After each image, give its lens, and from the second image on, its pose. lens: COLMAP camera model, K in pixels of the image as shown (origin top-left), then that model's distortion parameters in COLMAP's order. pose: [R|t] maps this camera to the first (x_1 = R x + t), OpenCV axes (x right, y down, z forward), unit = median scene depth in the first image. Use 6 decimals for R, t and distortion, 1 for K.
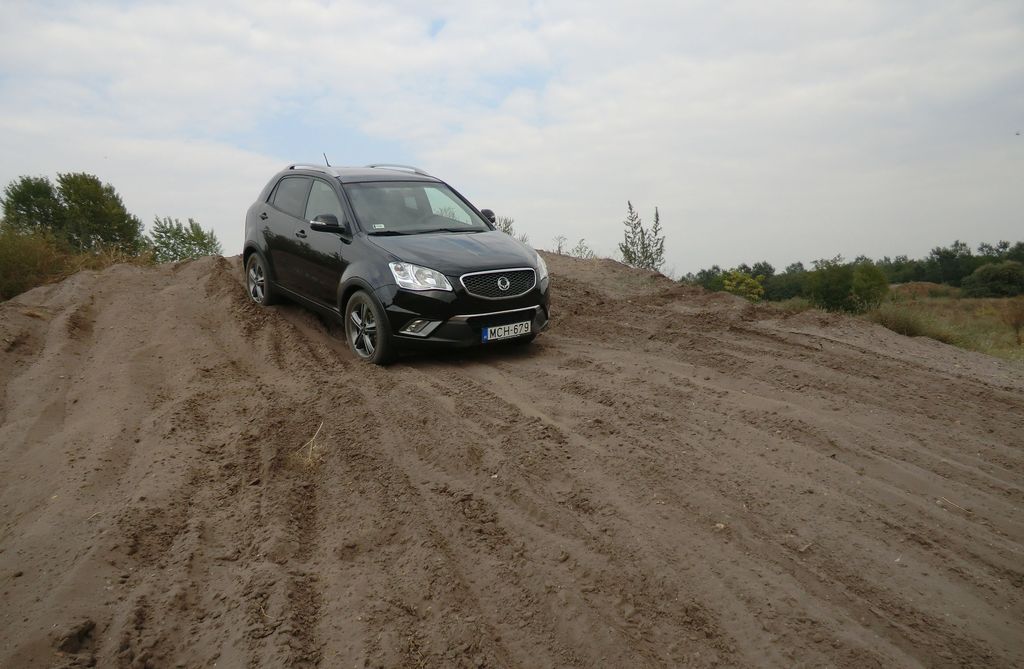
lens RADIAL K [[756.0, 0, 515.3], [0, 756.0, 334.4], [0, 0, 1]] dist [-0.083019, 0.017167]
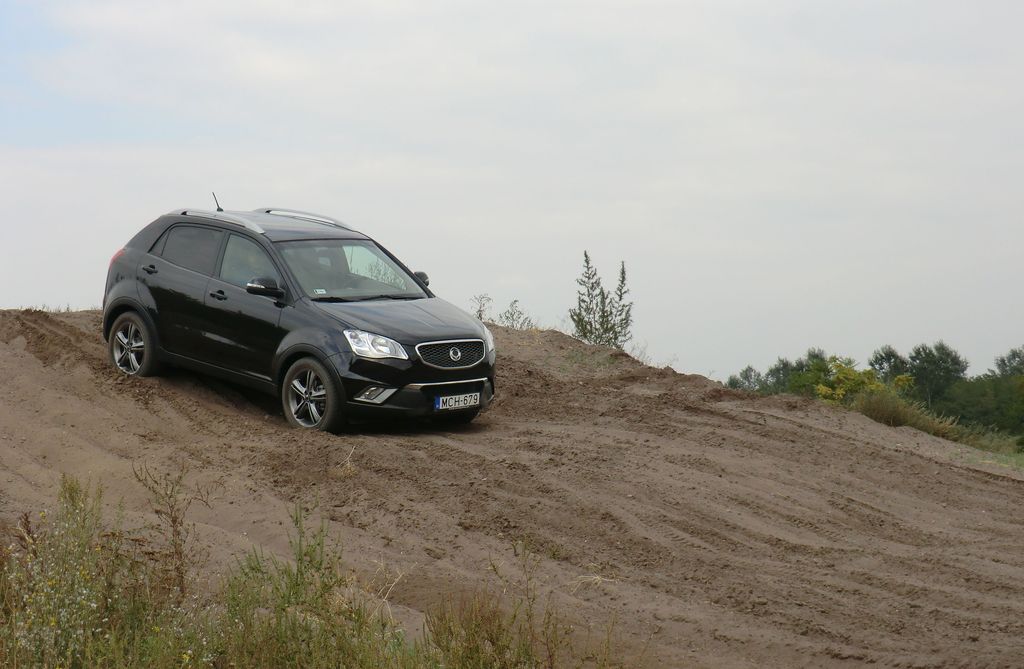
lens RADIAL K [[2114.6, 0, 518.0], [0, 2114.6, 343.8], [0, 0, 1]] dist [-0.089975, 0.000000]
pose [[0.993270, 0.025079, 0.113076, -0.241680], [-0.014813, 0.995765, -0.090730, 0.166611], [-0.114873, 0.088444, 0.989435, -1.725858]]
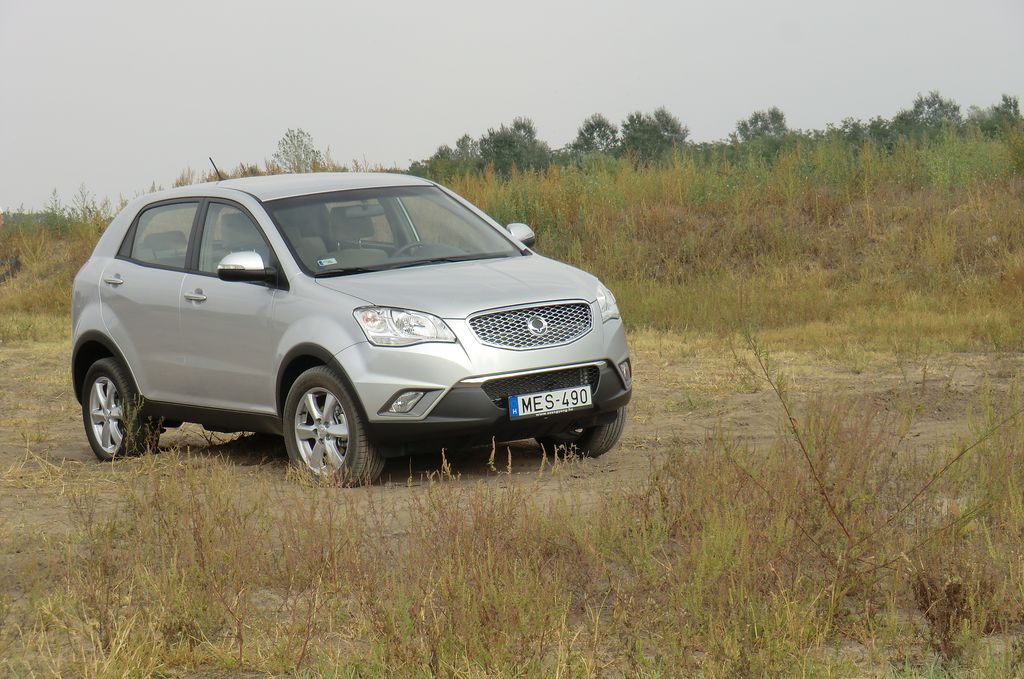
lens RADIAL K [[2847.3, 0, 455.7], [0, 2847.3, 326.1], [0, 0, 1]] dist [0.152148, 0.000000]
pose [[0.988113, -0.105312, -0.111994, 0.173780], [0.085266, 0.981616, -0.170760, 0.315462], [0.127918, 0.159181, 0.978927, -1.255666]]
